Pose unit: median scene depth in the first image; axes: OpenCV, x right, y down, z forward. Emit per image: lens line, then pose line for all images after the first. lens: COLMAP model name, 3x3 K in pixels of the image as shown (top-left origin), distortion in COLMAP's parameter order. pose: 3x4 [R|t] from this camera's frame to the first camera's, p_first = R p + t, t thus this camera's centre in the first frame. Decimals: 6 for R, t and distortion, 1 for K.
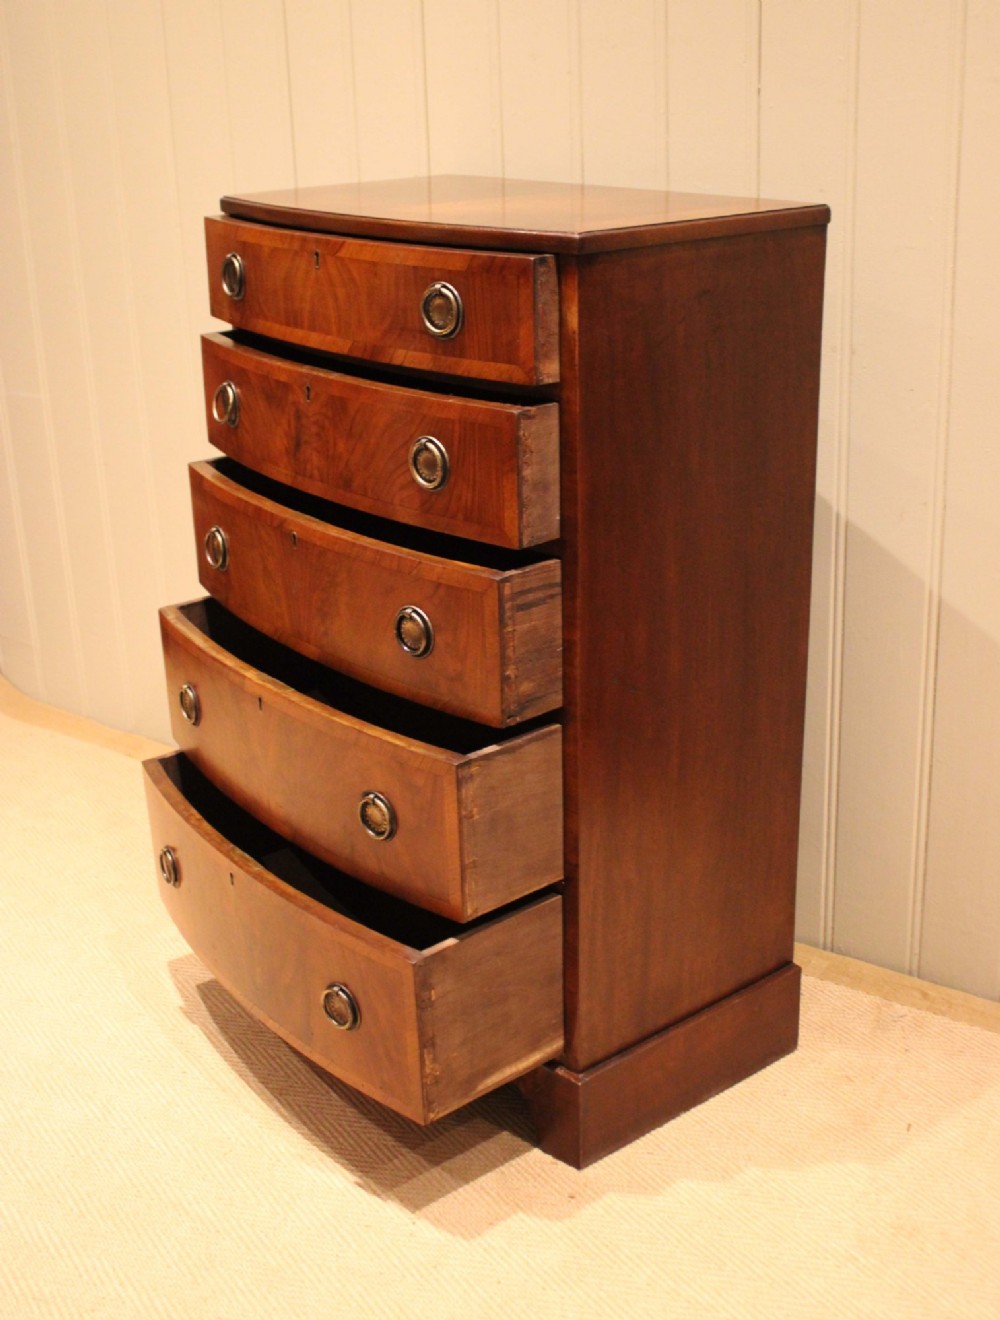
lens RADIAL K [[1640.3, 0, 500.0], [0, 1640.3, 660.0], [0, 0, 1]] dist [-0.163239, 0.013041]
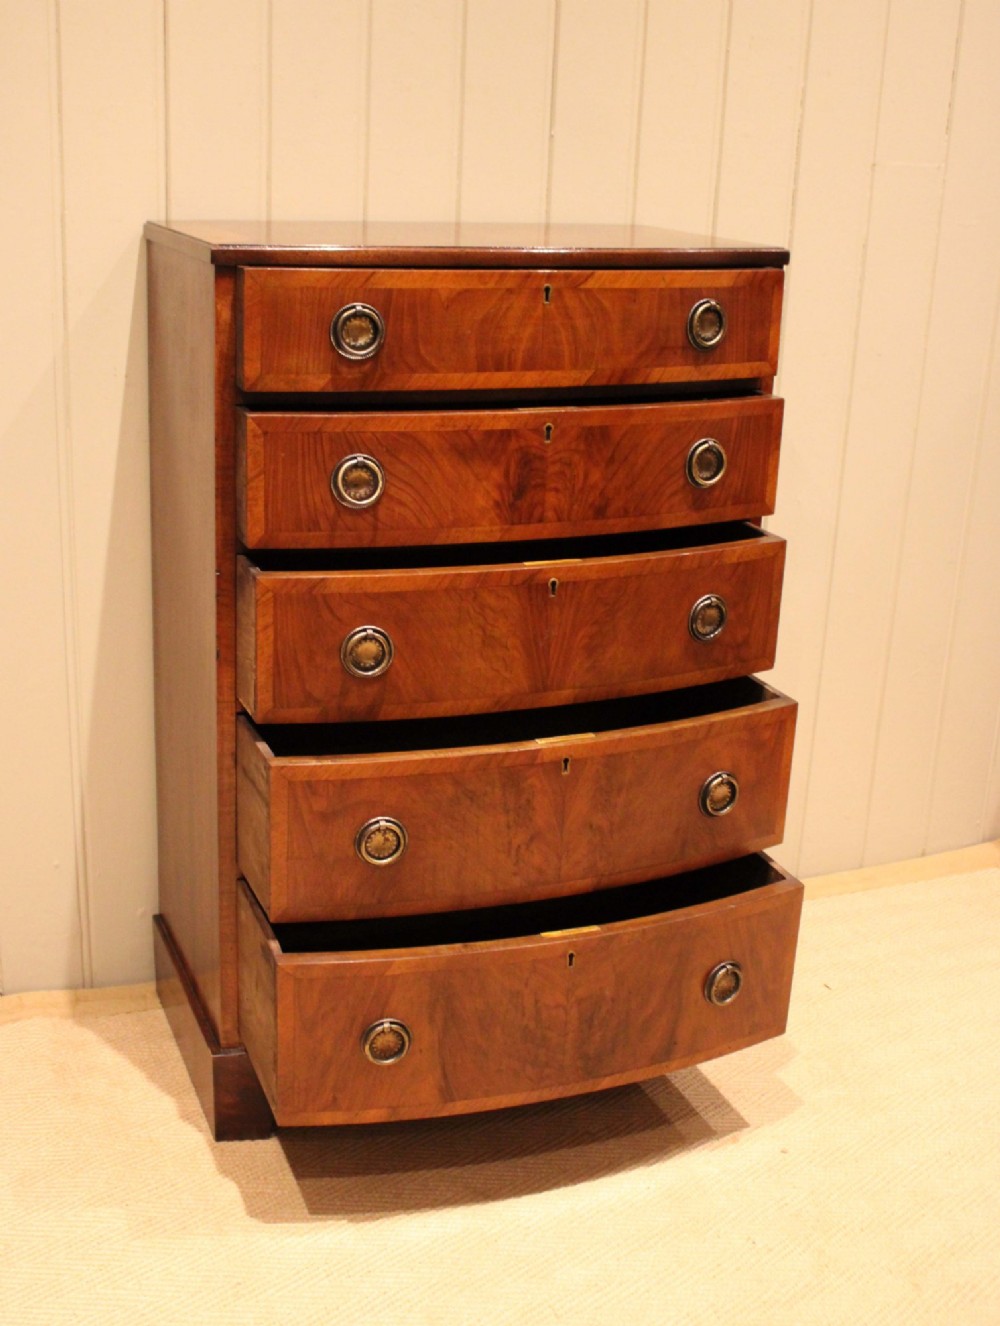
lens RADIAL K [[1647.7, 0, 500.0], [0, 1647.7, 663.0], [0, 0, 1]] dist [-0.163239, 0.013041]
pose [[0.269646, -0.283469, 0.920292, -1.114973], [0.302645, 0.932211, 0.198465, -0.250801], [-0.914165, 0.225007, 0.337157, 0.765193]]
